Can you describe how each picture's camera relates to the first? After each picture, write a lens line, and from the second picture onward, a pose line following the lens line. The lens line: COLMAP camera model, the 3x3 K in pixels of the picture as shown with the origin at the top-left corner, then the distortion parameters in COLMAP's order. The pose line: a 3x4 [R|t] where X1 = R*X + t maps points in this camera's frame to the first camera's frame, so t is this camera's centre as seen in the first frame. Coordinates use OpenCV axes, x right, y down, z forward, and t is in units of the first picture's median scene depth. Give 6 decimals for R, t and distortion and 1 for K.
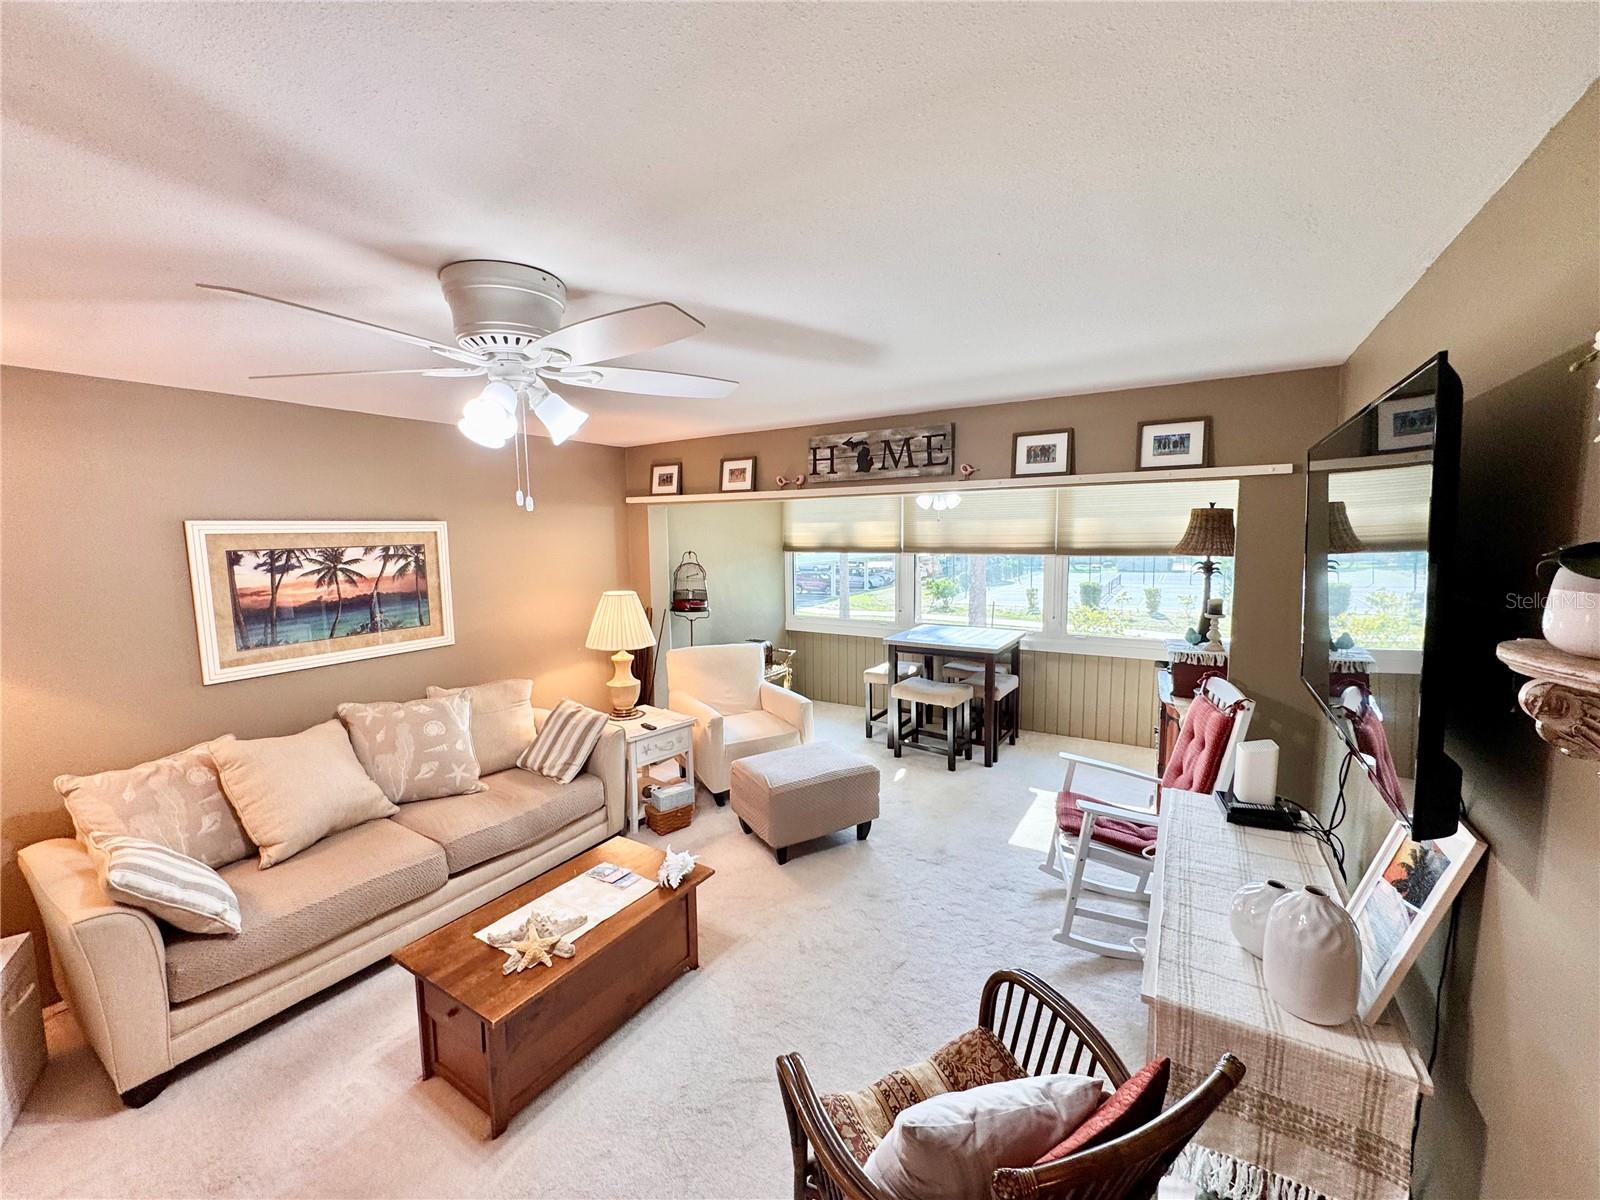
lens RADIAL K [[641.9, 0, 798.4], [0, 641.9, 602.3], [0, 0, 1]] dist [-0.004348, 0.001399]
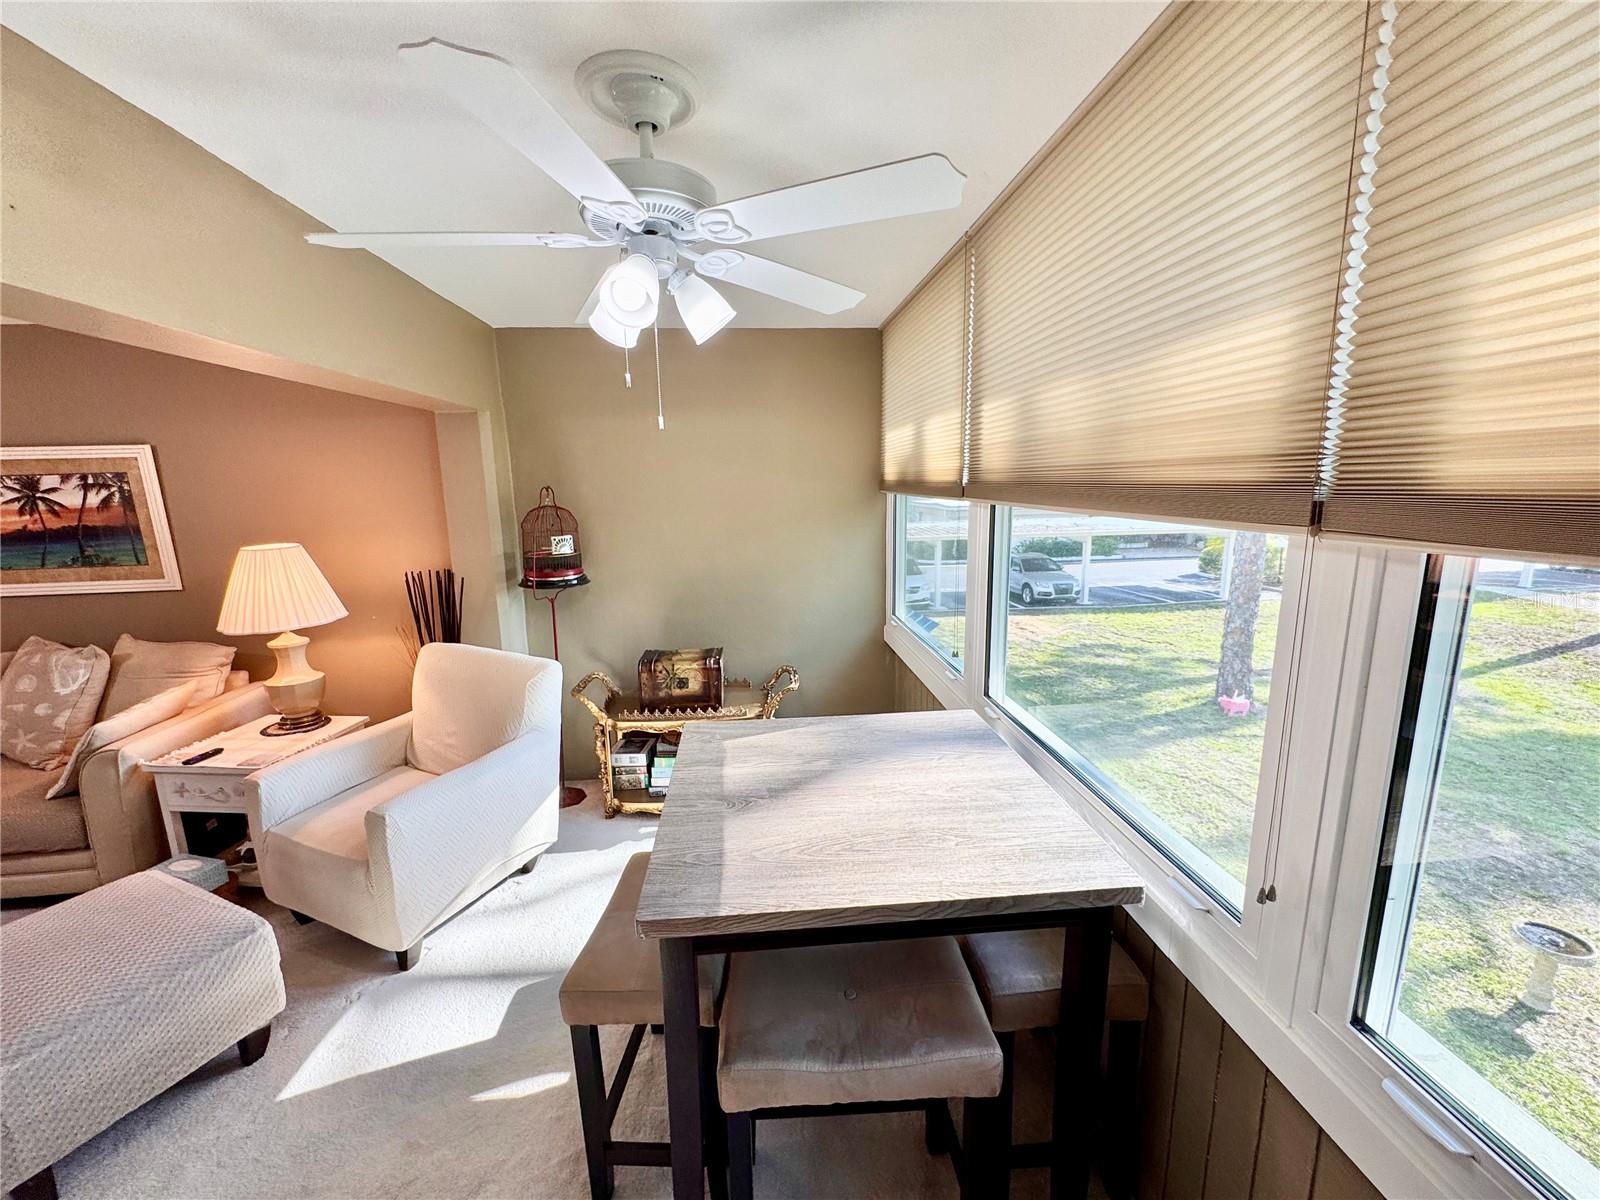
lens RADIAL K [[641.9, 0, 795.0], [0, 641.9, 604.7], [0, 0, 1]] dist [-0.004348, 0.001399]
pose [[0.594990, 0.155112, -0.788624, 0.731525], [-0.078006, 0.987713, 0.135417, -0.110317], [0.799939, -0.019055, 0.599779, 1.304279]]
